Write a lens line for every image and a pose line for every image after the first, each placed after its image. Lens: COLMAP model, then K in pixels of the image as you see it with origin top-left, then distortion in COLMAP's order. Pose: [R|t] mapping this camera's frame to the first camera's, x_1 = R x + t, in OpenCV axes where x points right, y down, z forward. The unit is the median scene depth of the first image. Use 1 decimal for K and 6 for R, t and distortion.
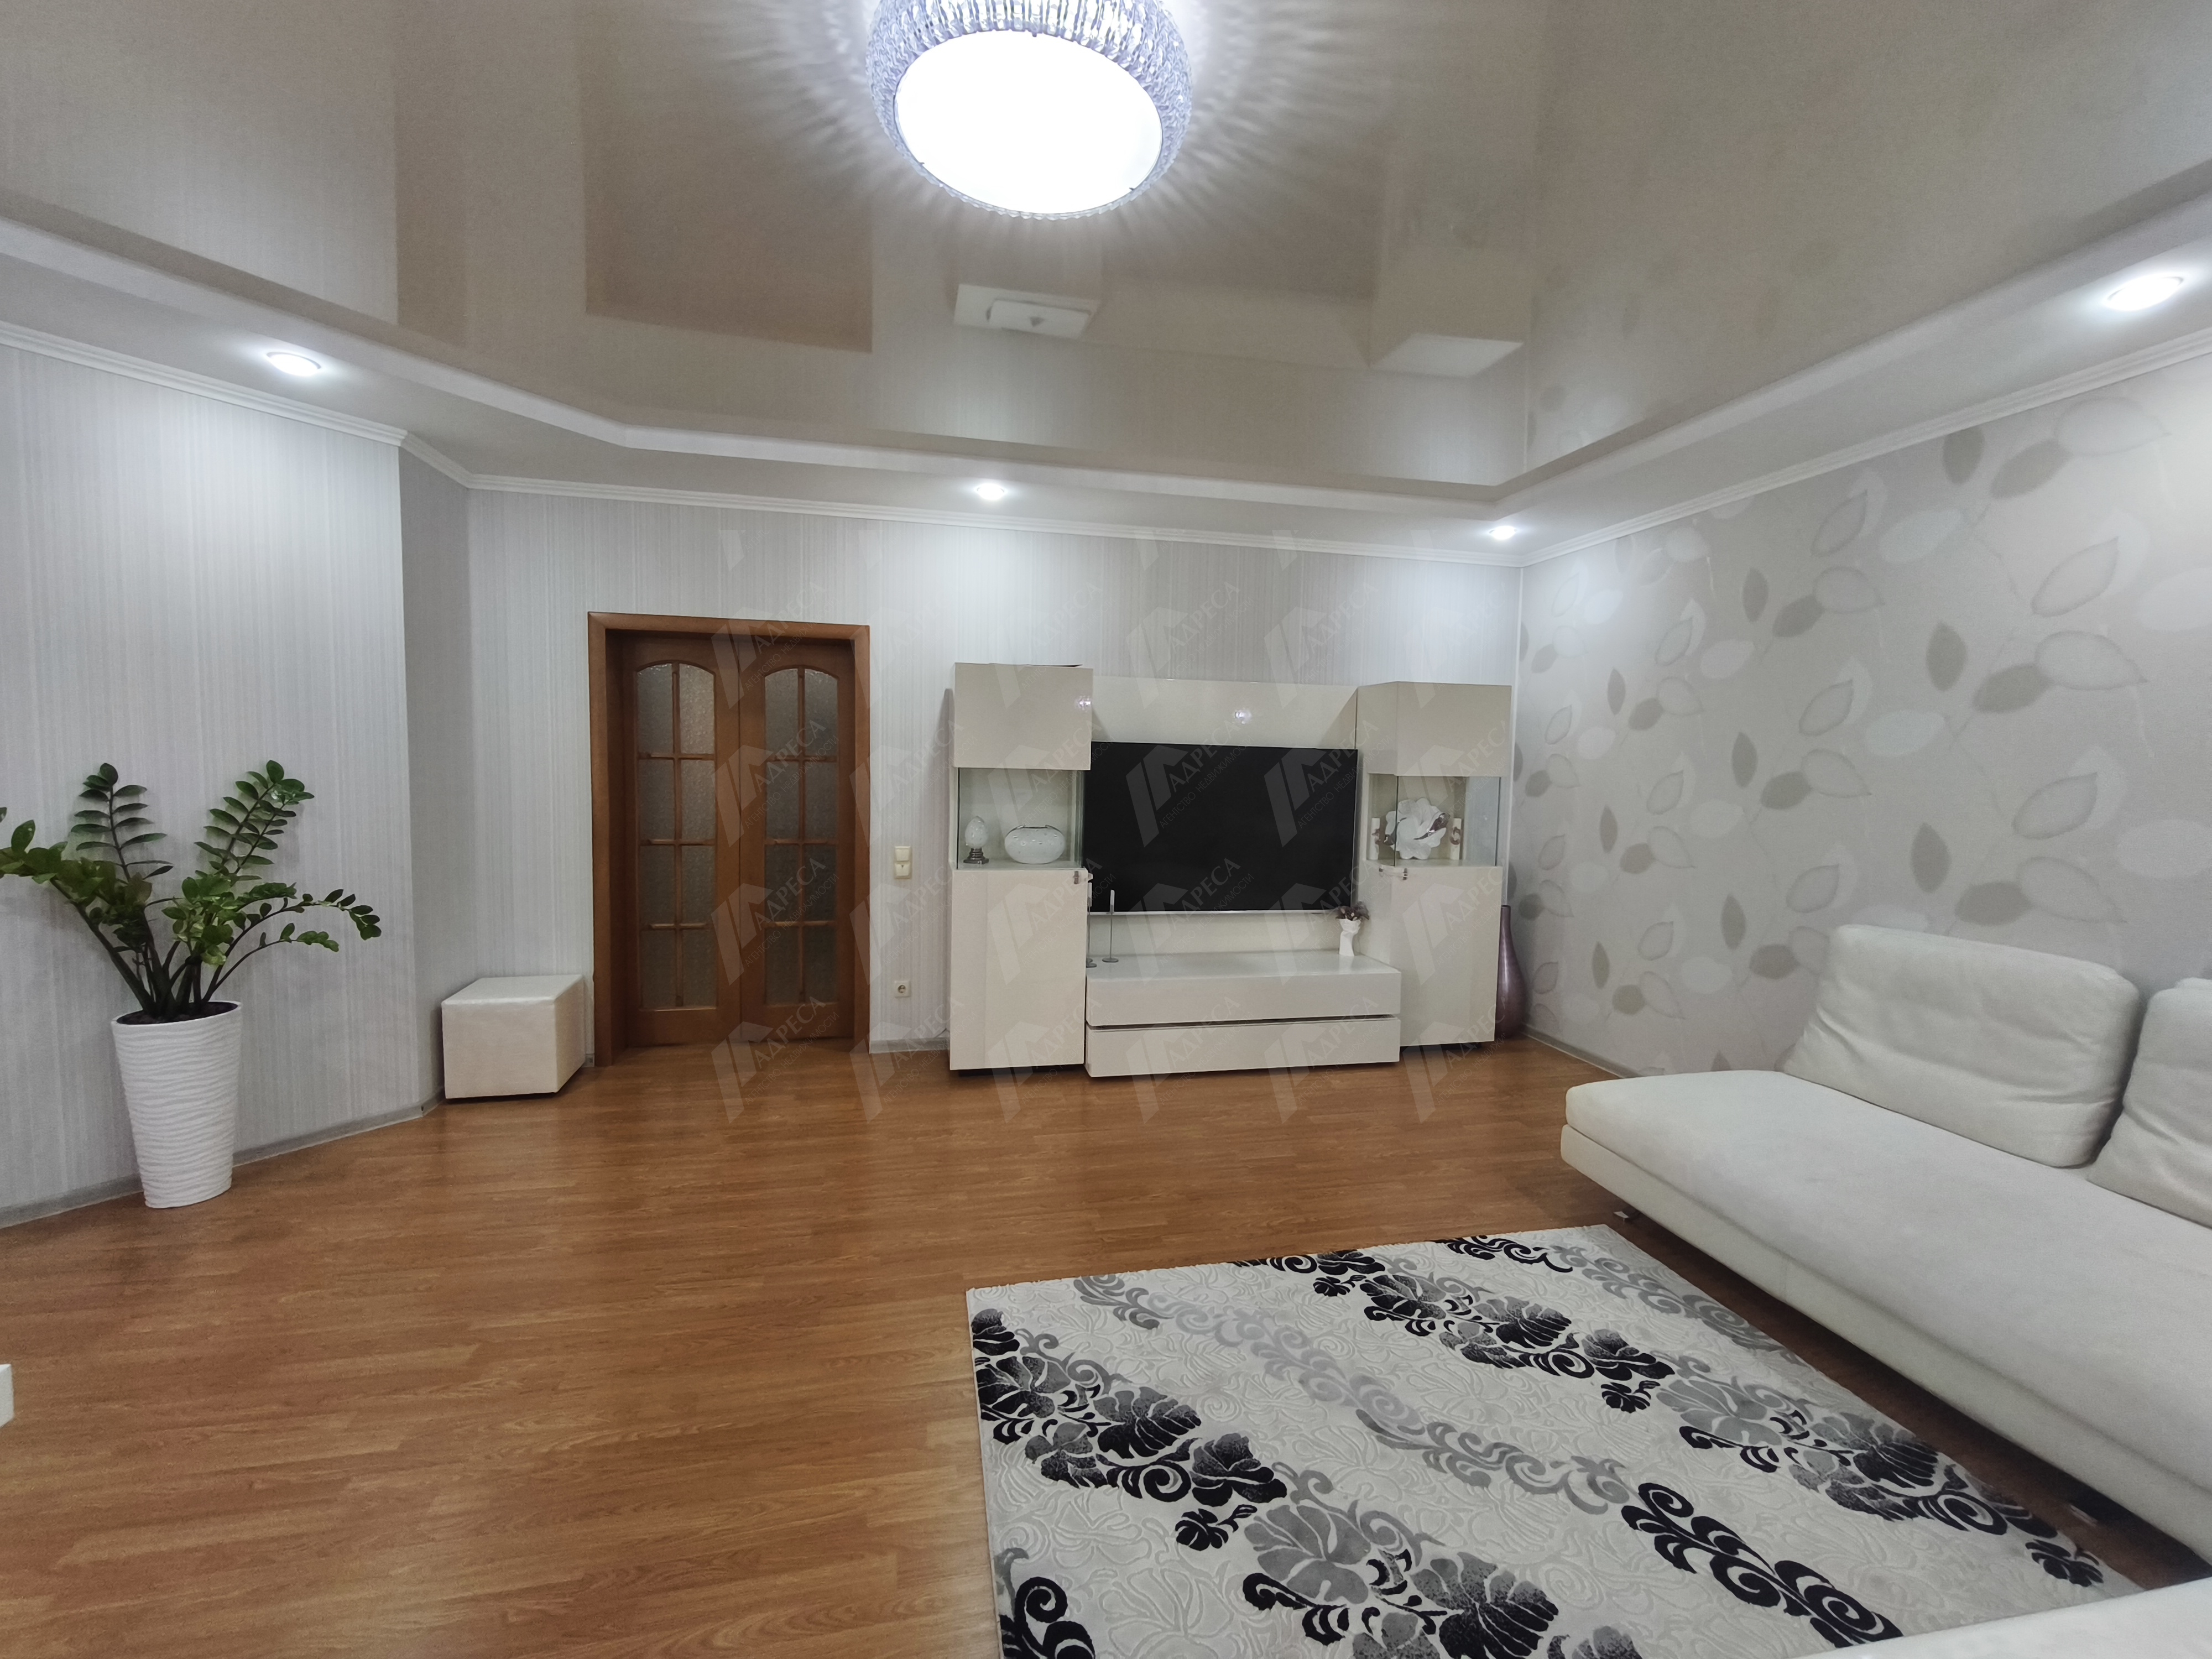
lens RADIAL K [[922.8, 0, 1098.5], [0, 922.8, 826.0], [0, 0, 1]] dist [-0.000598, -0.001855]
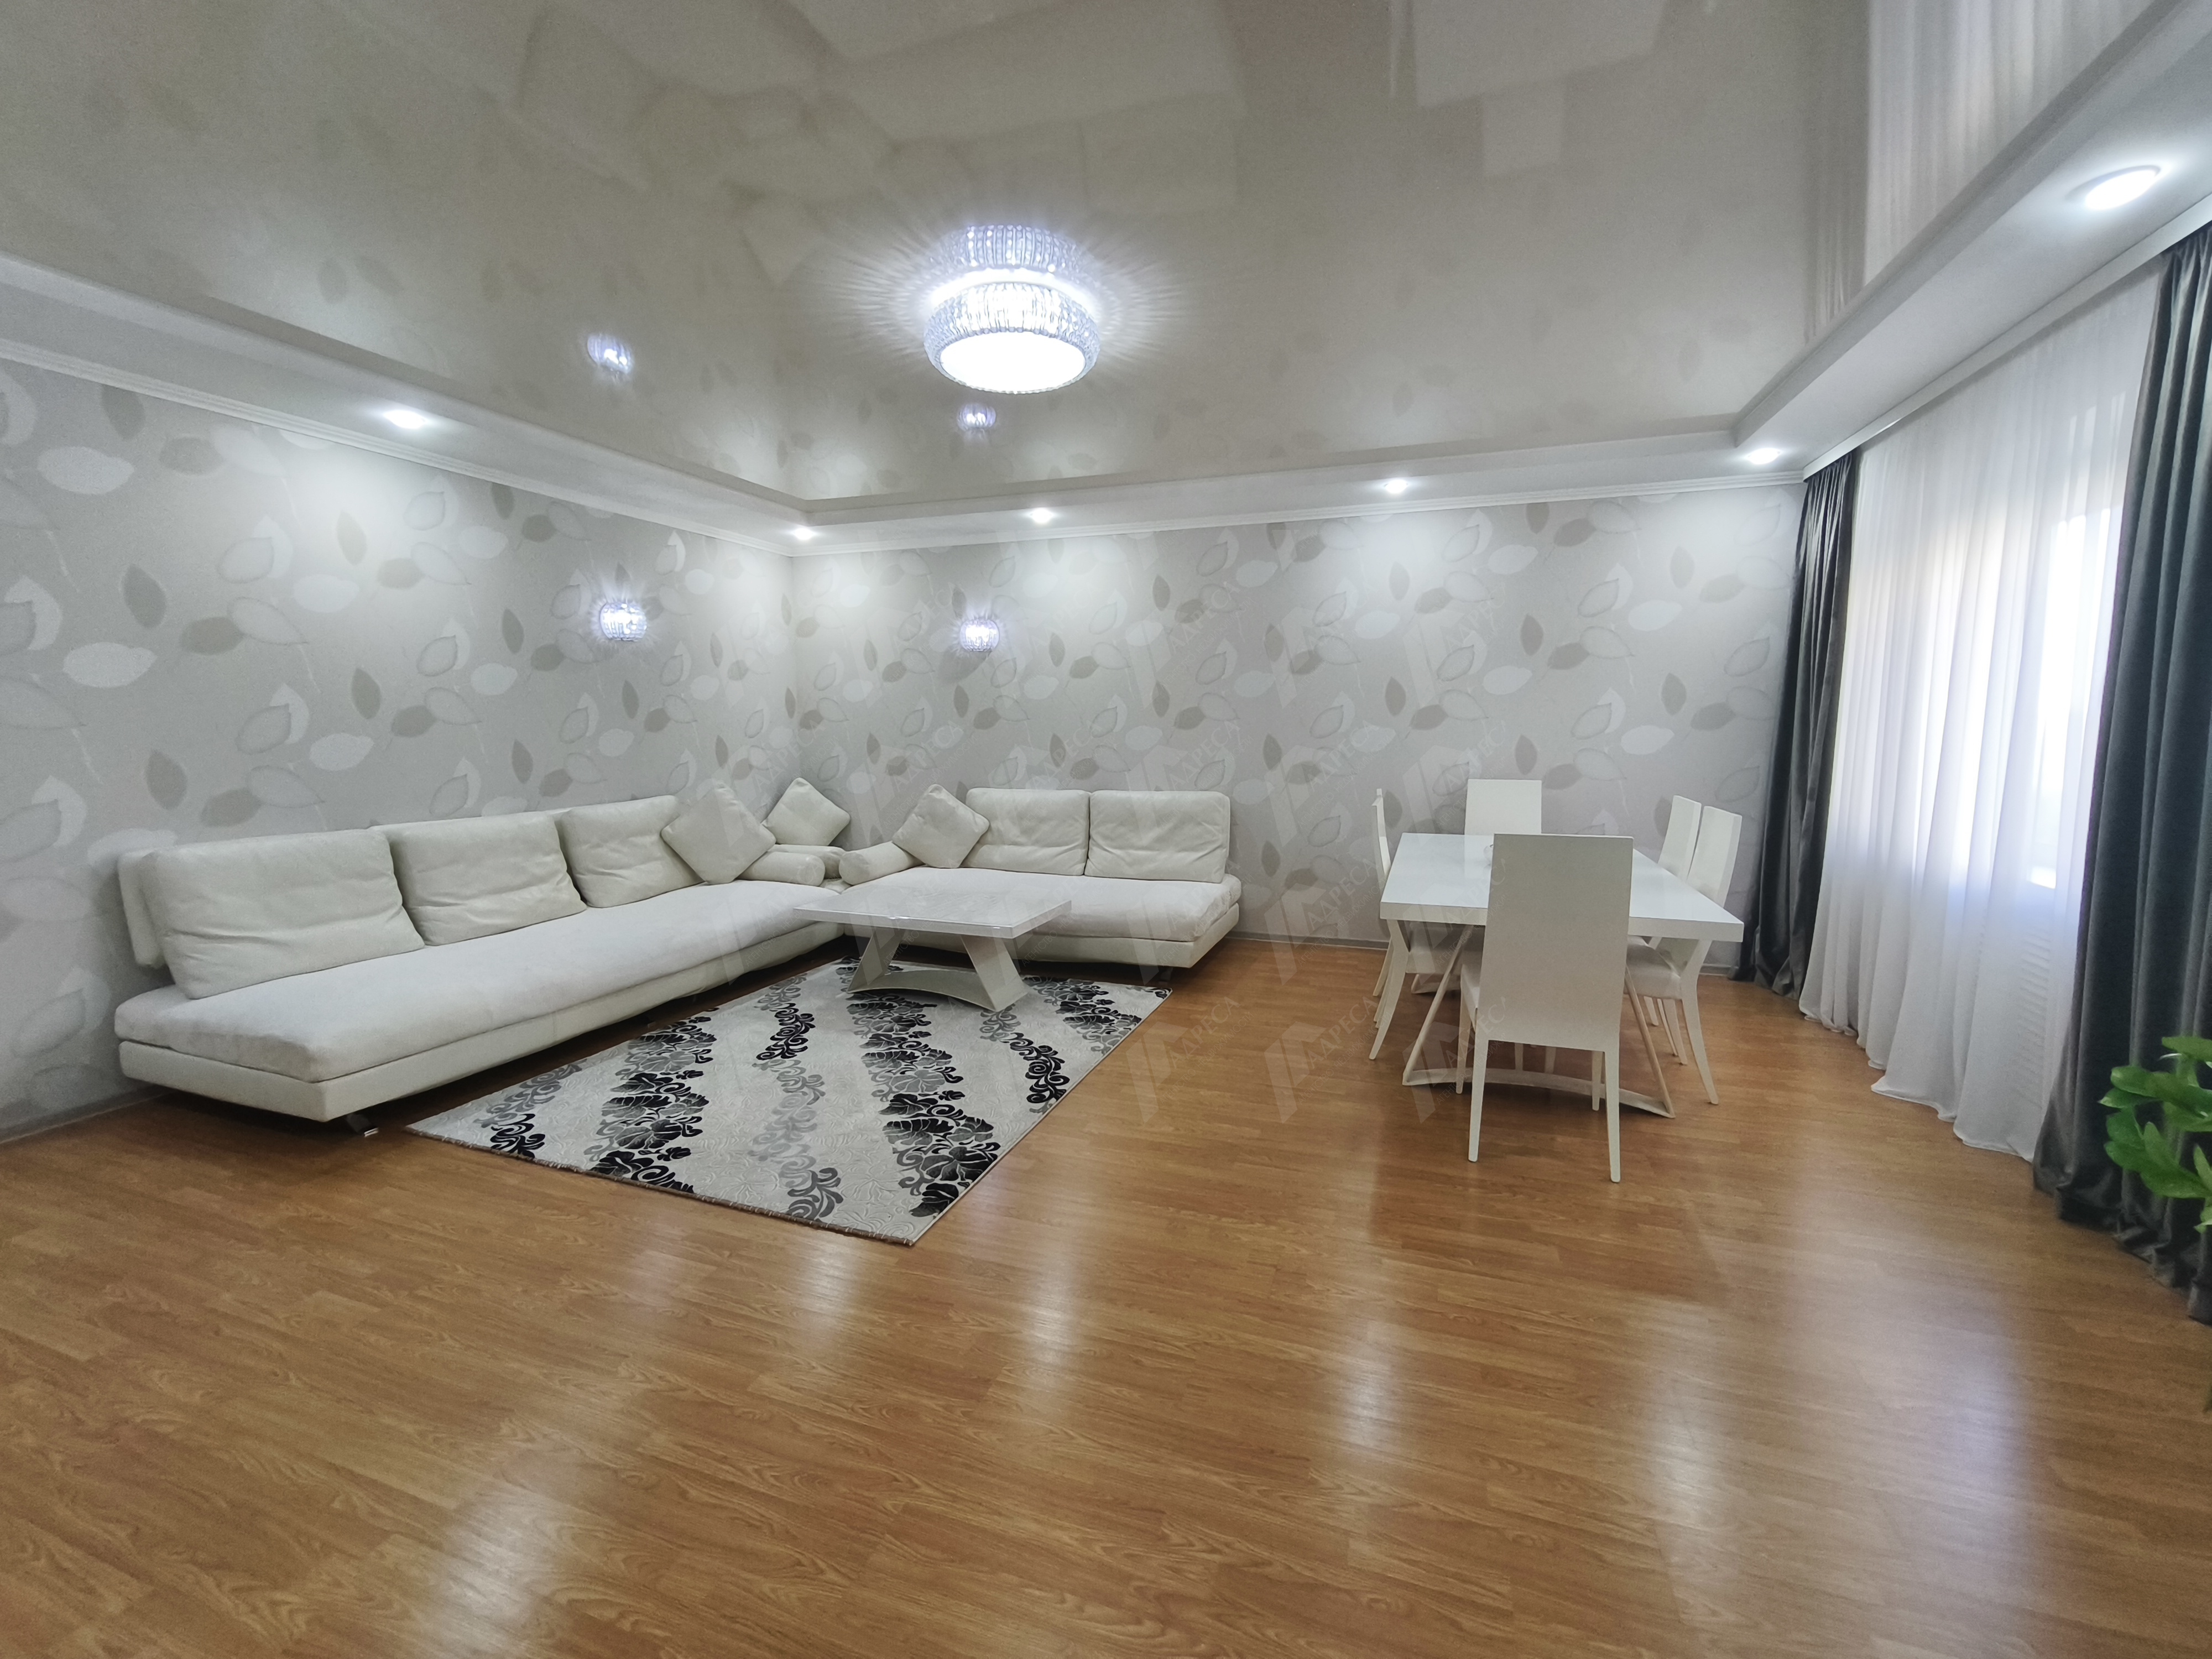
lens RADIAL K [[922.8, 0, 1104.1], [0, 922.8, 840.1], [0, 0, 1]] dist [-0.000598, -0.001855]
pose [[-0.848879, -0.086437, 0.521473, -0.635284], [0.021127, 0.980203, 0.196867, -0.087770], [-0.528165, 0.178133, -0.830247, 1.303961]]
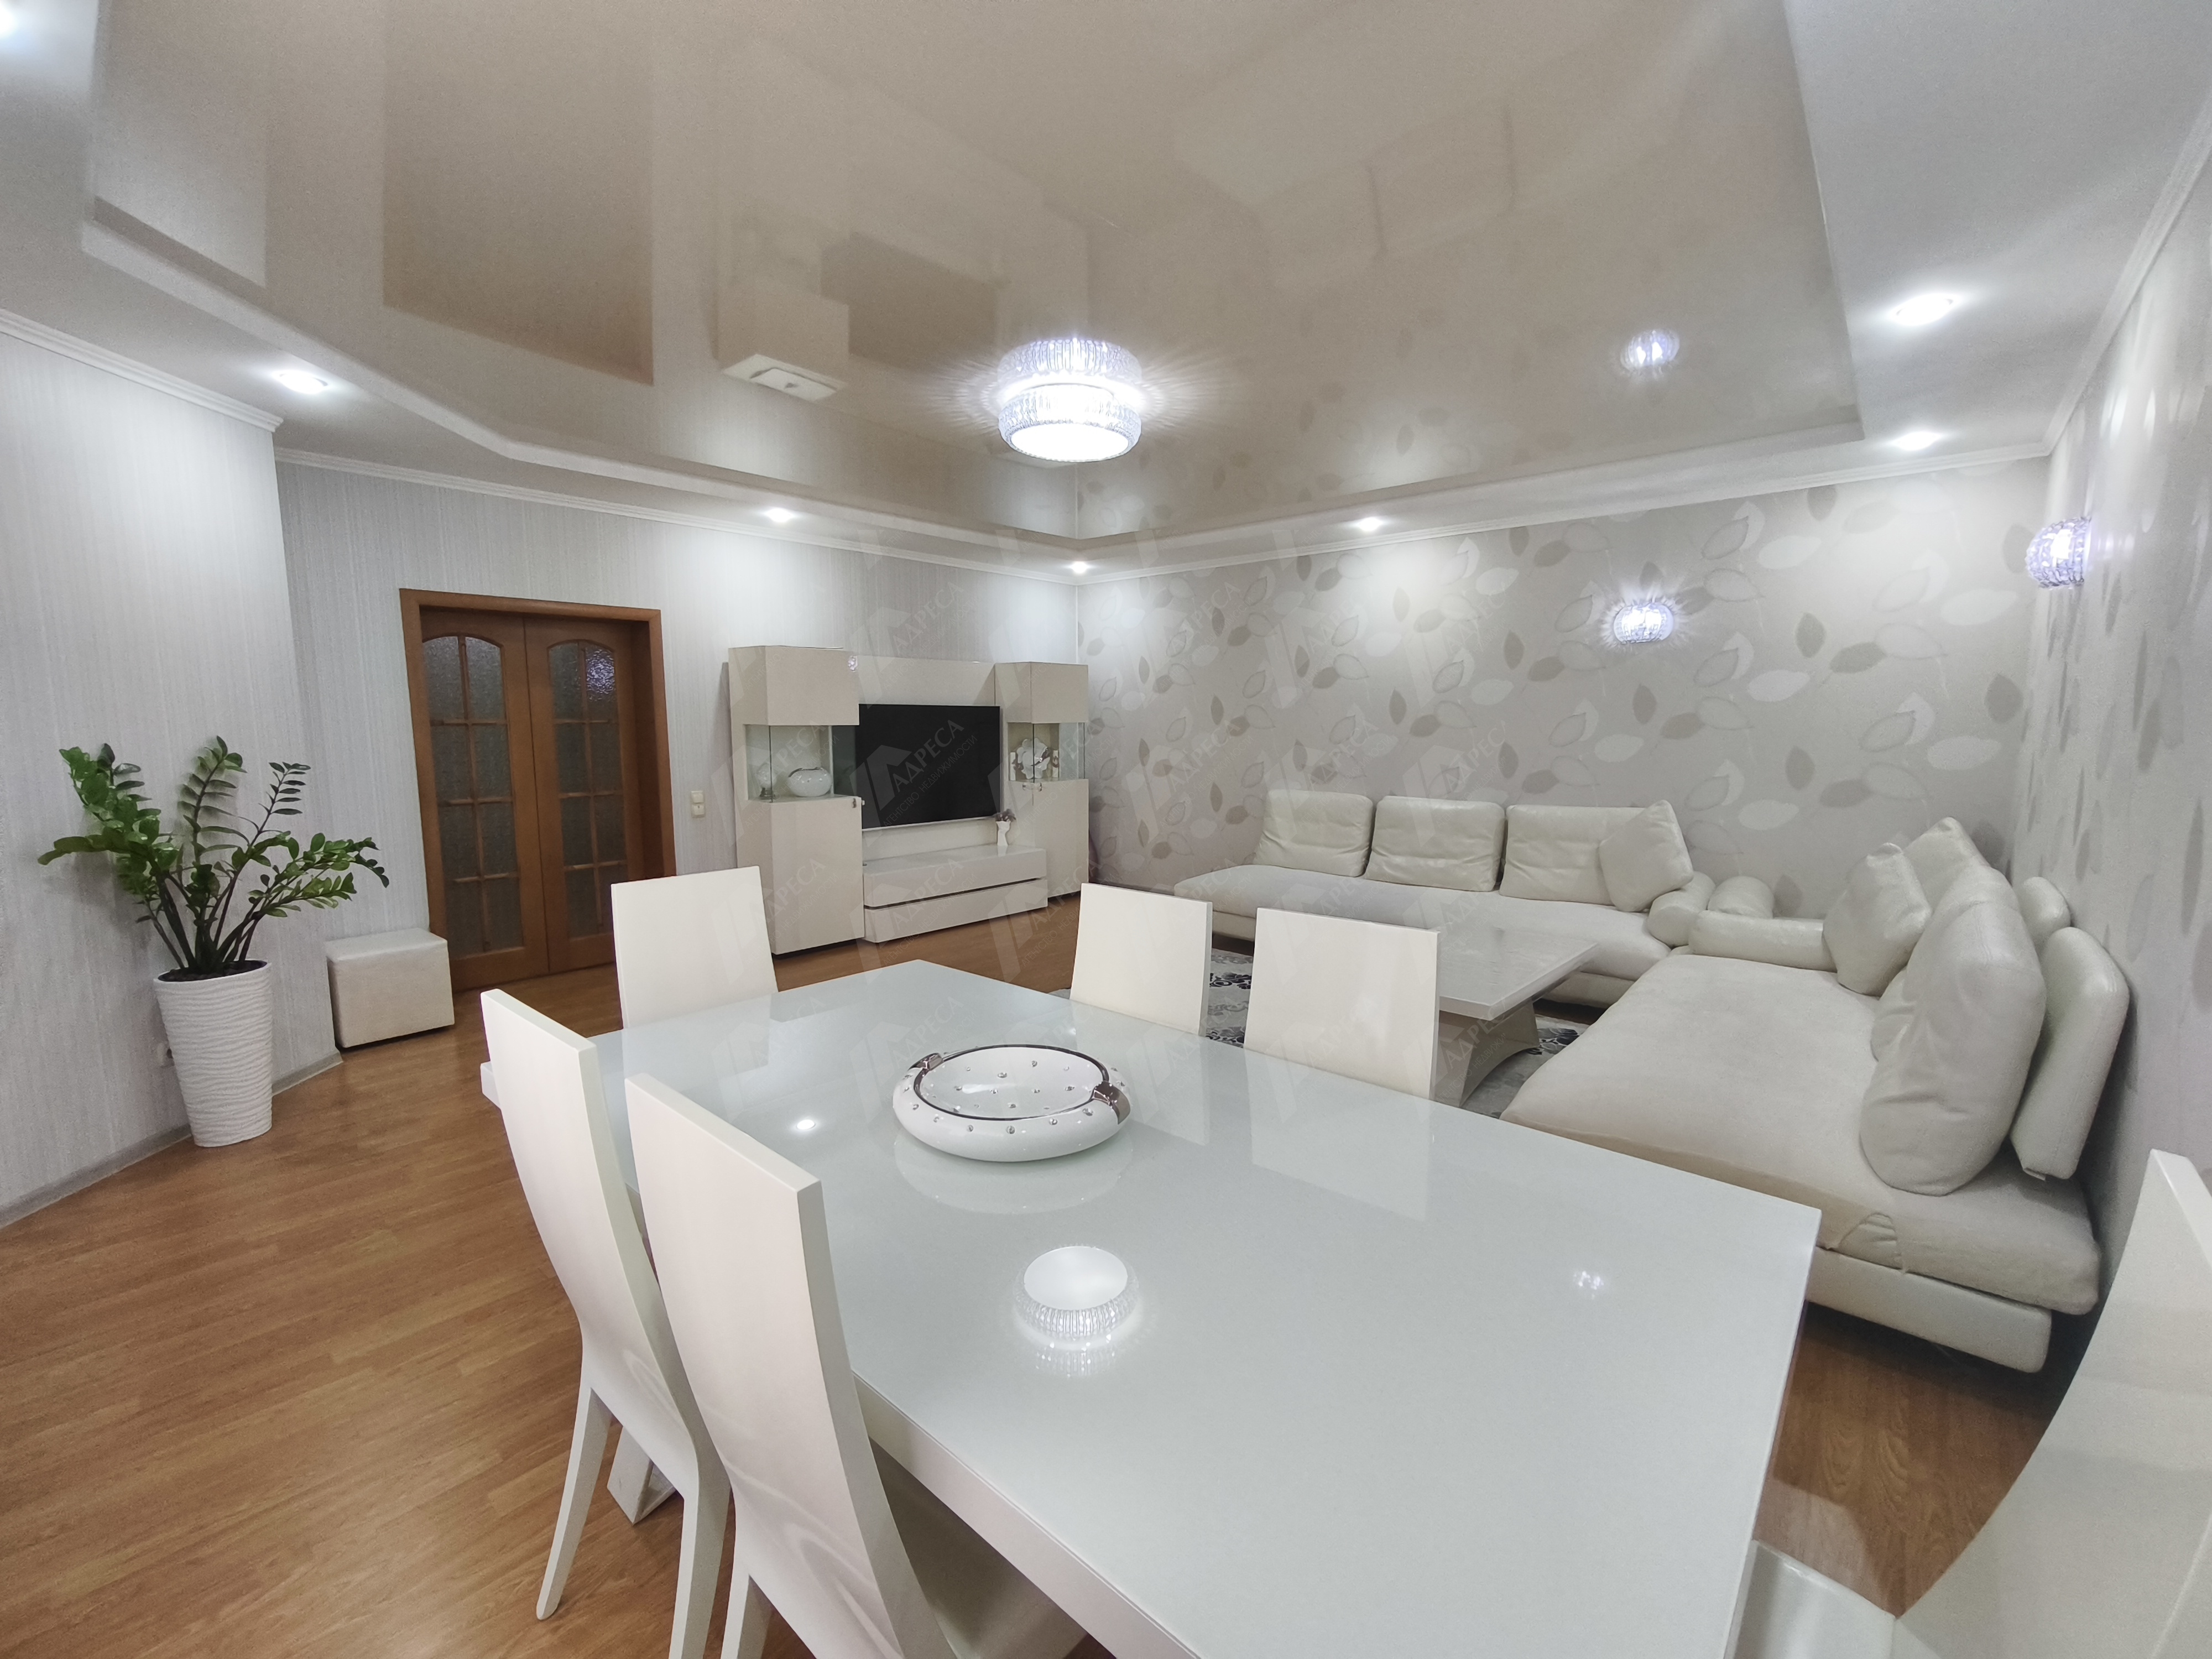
lens RADIAL K [[922.8, 0, 1112.7], [0, 922.8, 809.8], [0, 0, 1]] dist [-0.000598, -0.001855]
pose [[0.804106, -0.080312, 0.589036, -0.698099], [0.058423, 0.996712, 0.056143, 0.014615], [-0.591608, -0.010731, 0.806154, -0.456795]]
